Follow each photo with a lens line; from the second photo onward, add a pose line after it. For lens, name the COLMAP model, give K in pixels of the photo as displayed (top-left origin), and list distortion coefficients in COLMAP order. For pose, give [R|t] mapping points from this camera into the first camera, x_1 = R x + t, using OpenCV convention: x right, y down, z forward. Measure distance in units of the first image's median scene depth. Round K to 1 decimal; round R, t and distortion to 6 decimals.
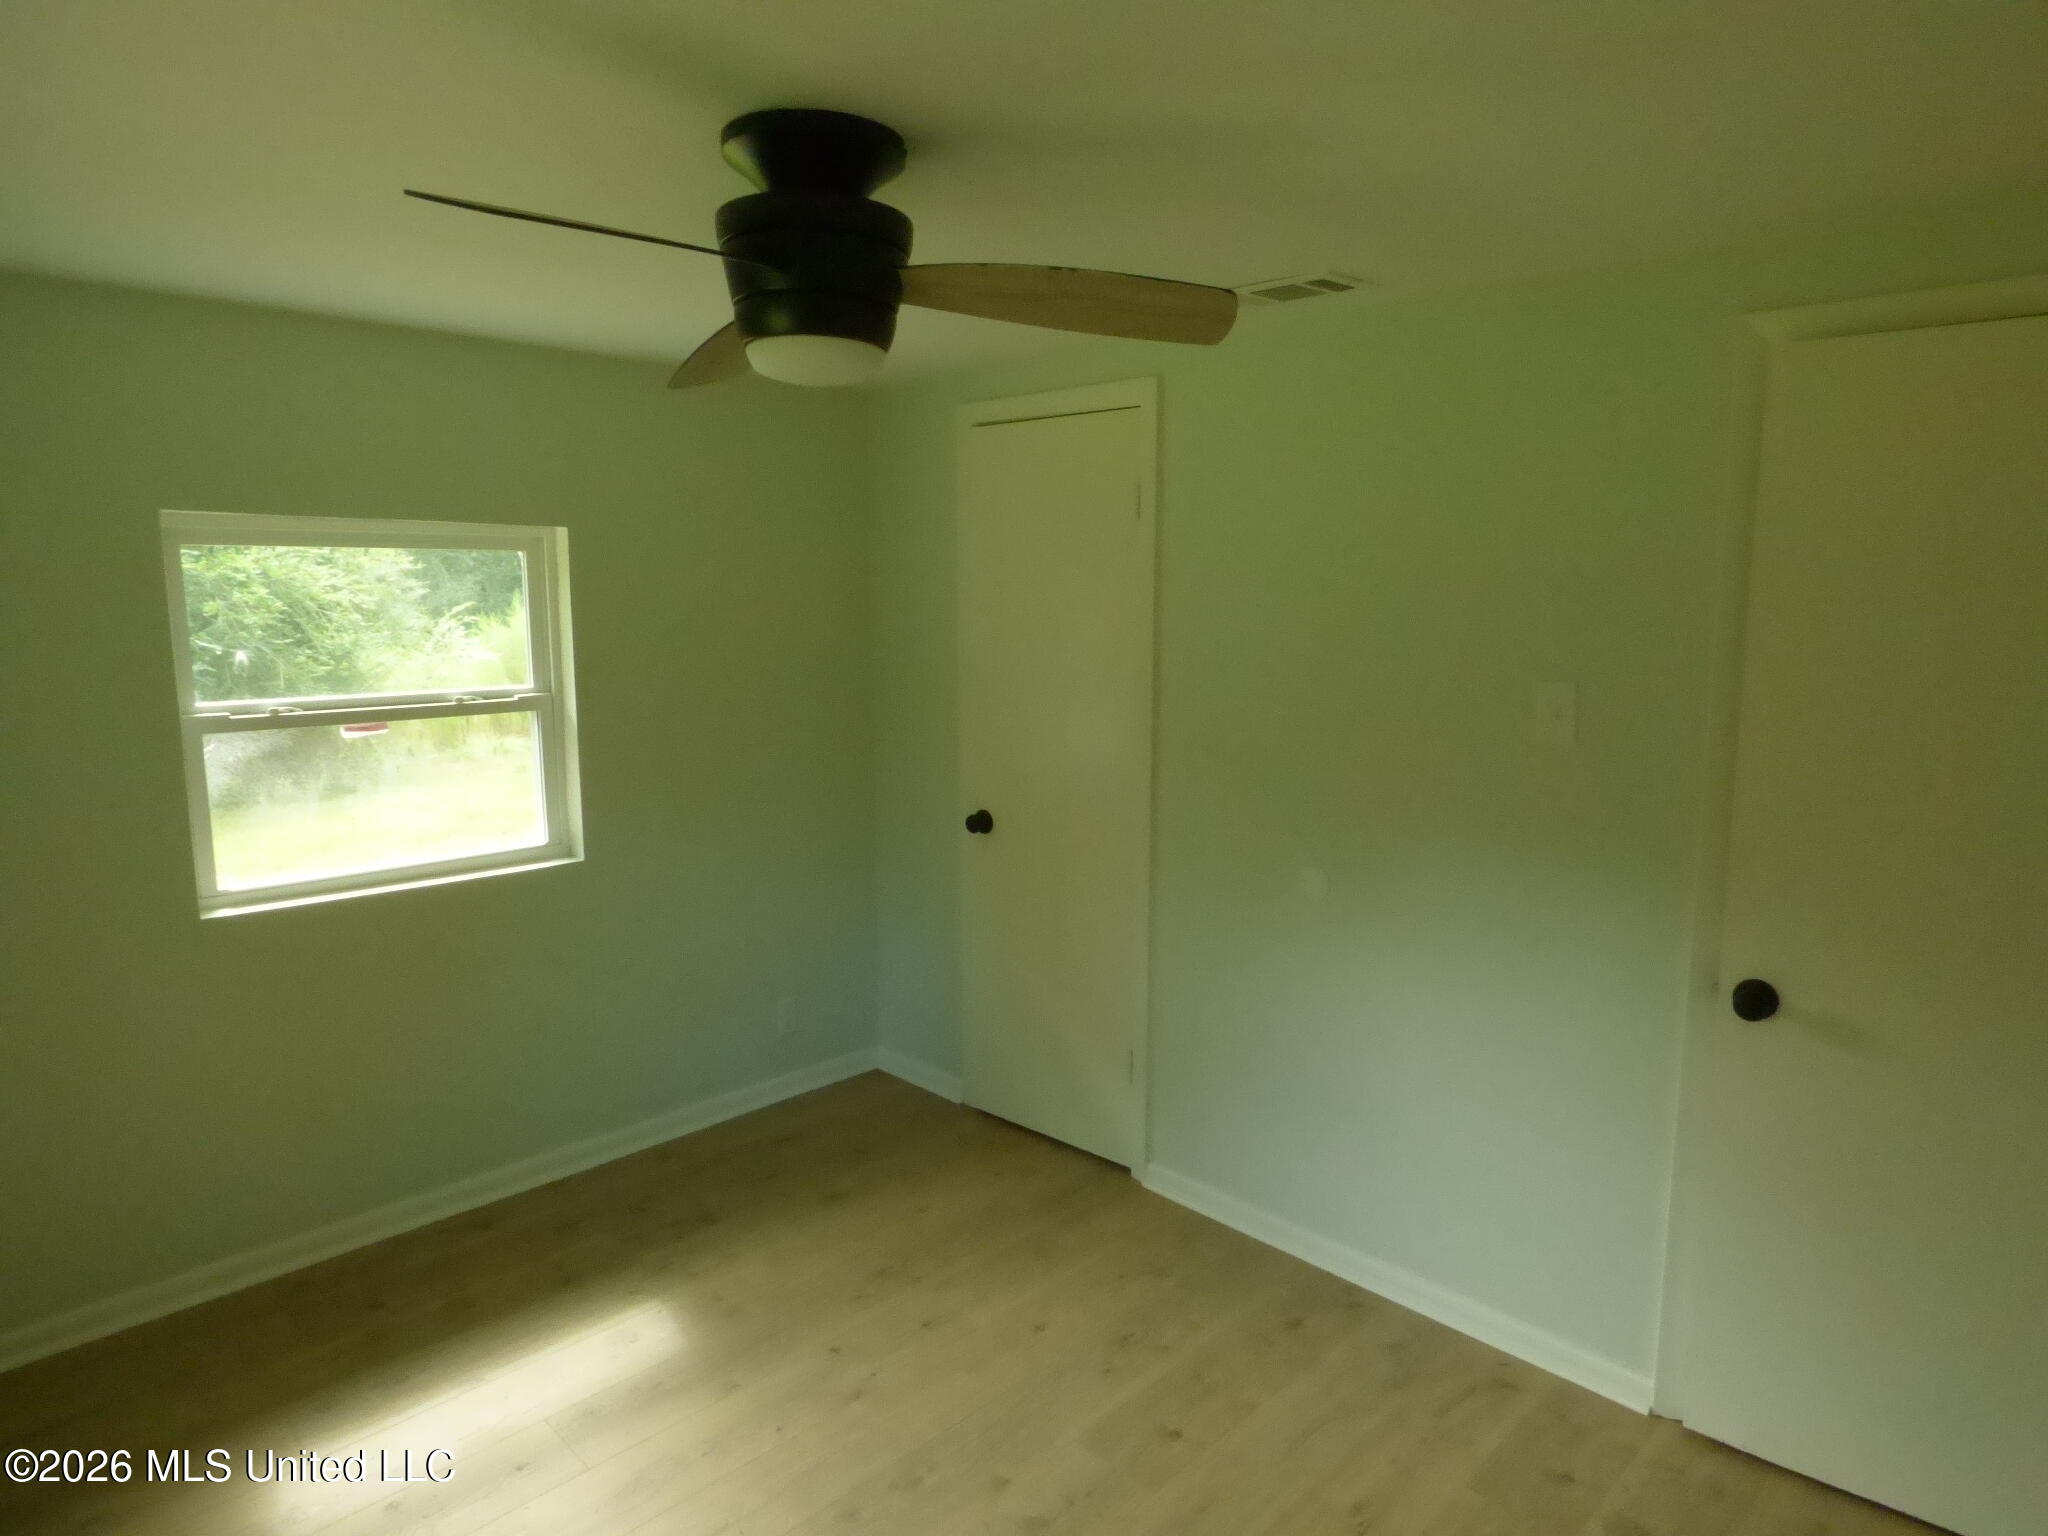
lens RADIAL K [[1232.1, 0, 1024.0], [0, 1232.1, 768.0], [0, 0, 1]] dist [0.026017, 0.001763]
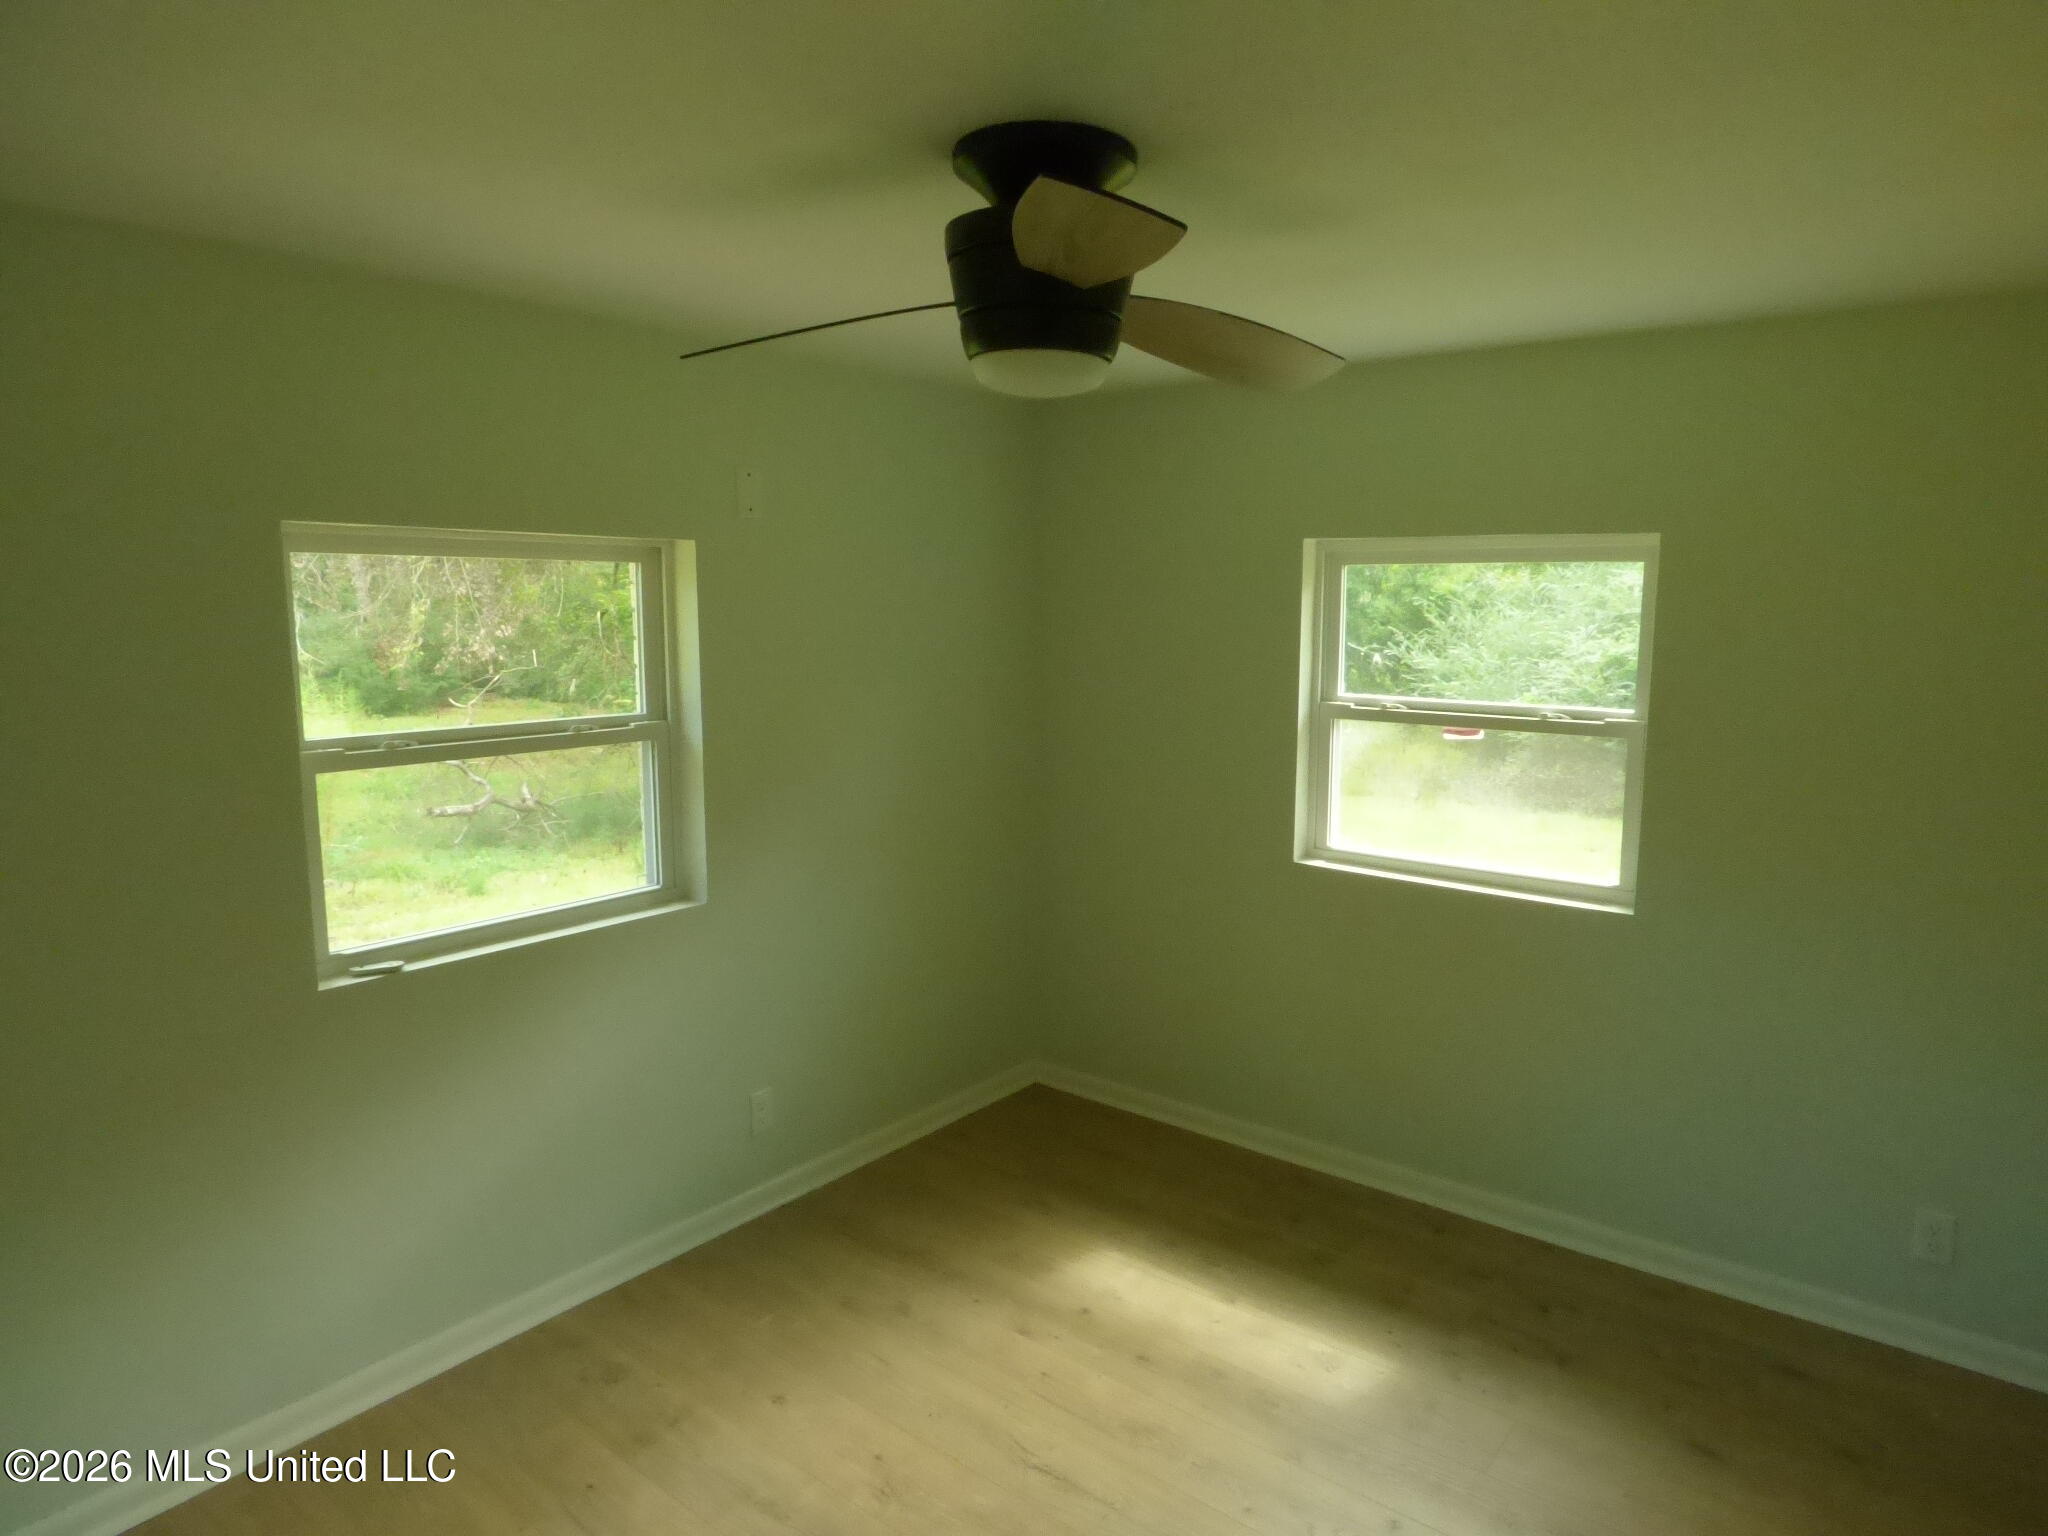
lens RADIAL K [[1232.1, 0, 1024.0], [0, 1232.1, 768.0], [0, 0, 1]] dist [0.026017, 0.001763]
pose [[0.158279, 0.142898, -0.976999, 0.459185], [-0.152984, 0.981073, 0.118710, -0.071468], [0.975471, 0.130676, 0.177145, 0.452002]]
